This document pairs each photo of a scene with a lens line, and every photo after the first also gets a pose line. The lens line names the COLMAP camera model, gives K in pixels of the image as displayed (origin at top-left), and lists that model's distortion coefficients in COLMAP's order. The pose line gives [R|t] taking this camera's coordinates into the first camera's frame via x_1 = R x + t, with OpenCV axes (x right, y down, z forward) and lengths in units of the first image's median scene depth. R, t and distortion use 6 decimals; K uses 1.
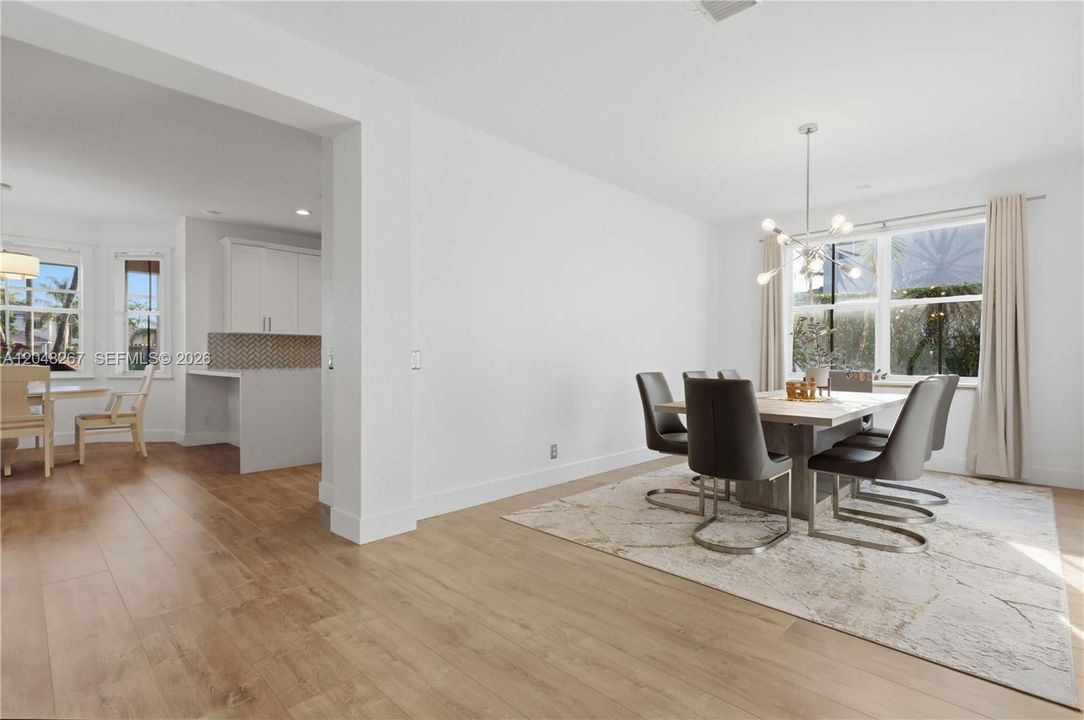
lens RADIAL K [[502.6, 0, 540.1], [0, 502.6, 363.5], [0, 0, 1]] dist [-0.000923, -0.000180]
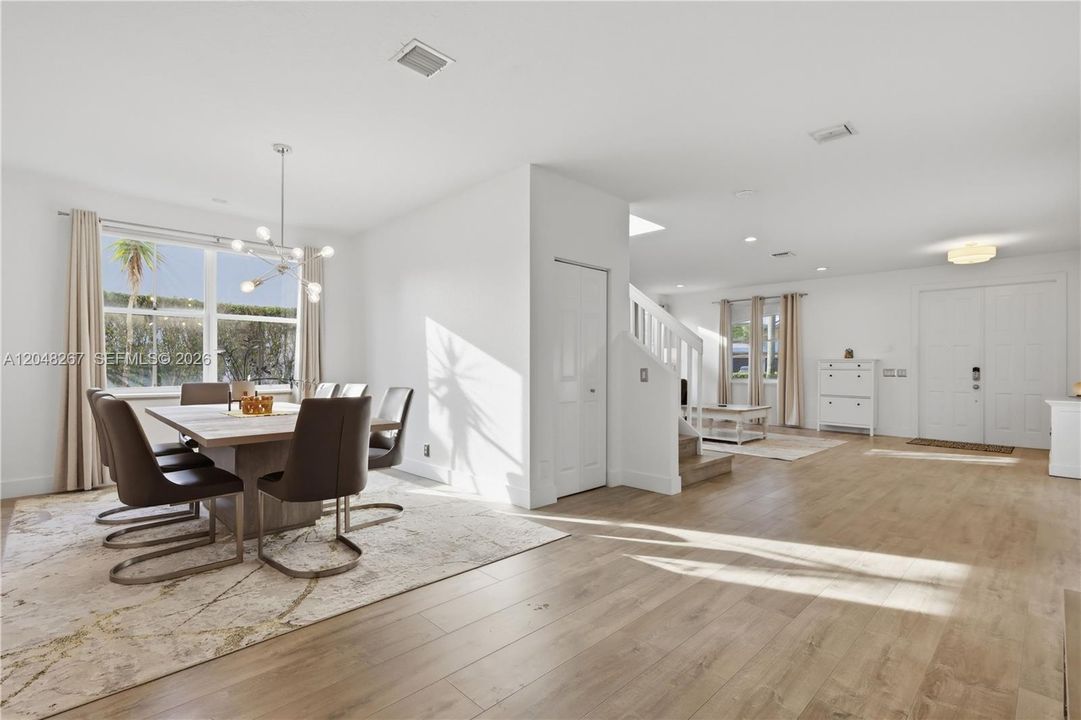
lens RADIAL K [[501.2, 0, 538.6], [0, 501.2, 363.5], [0, 0, 1]] dist [-0.000923, -0.000180]
pose [[0.018244, 0.002522, 0.999830, -0.584929], [0.001946, 0.999995, -0.002557, -0.031611], [-0.999832, 0.001993, 0.018238, 0.556801]]
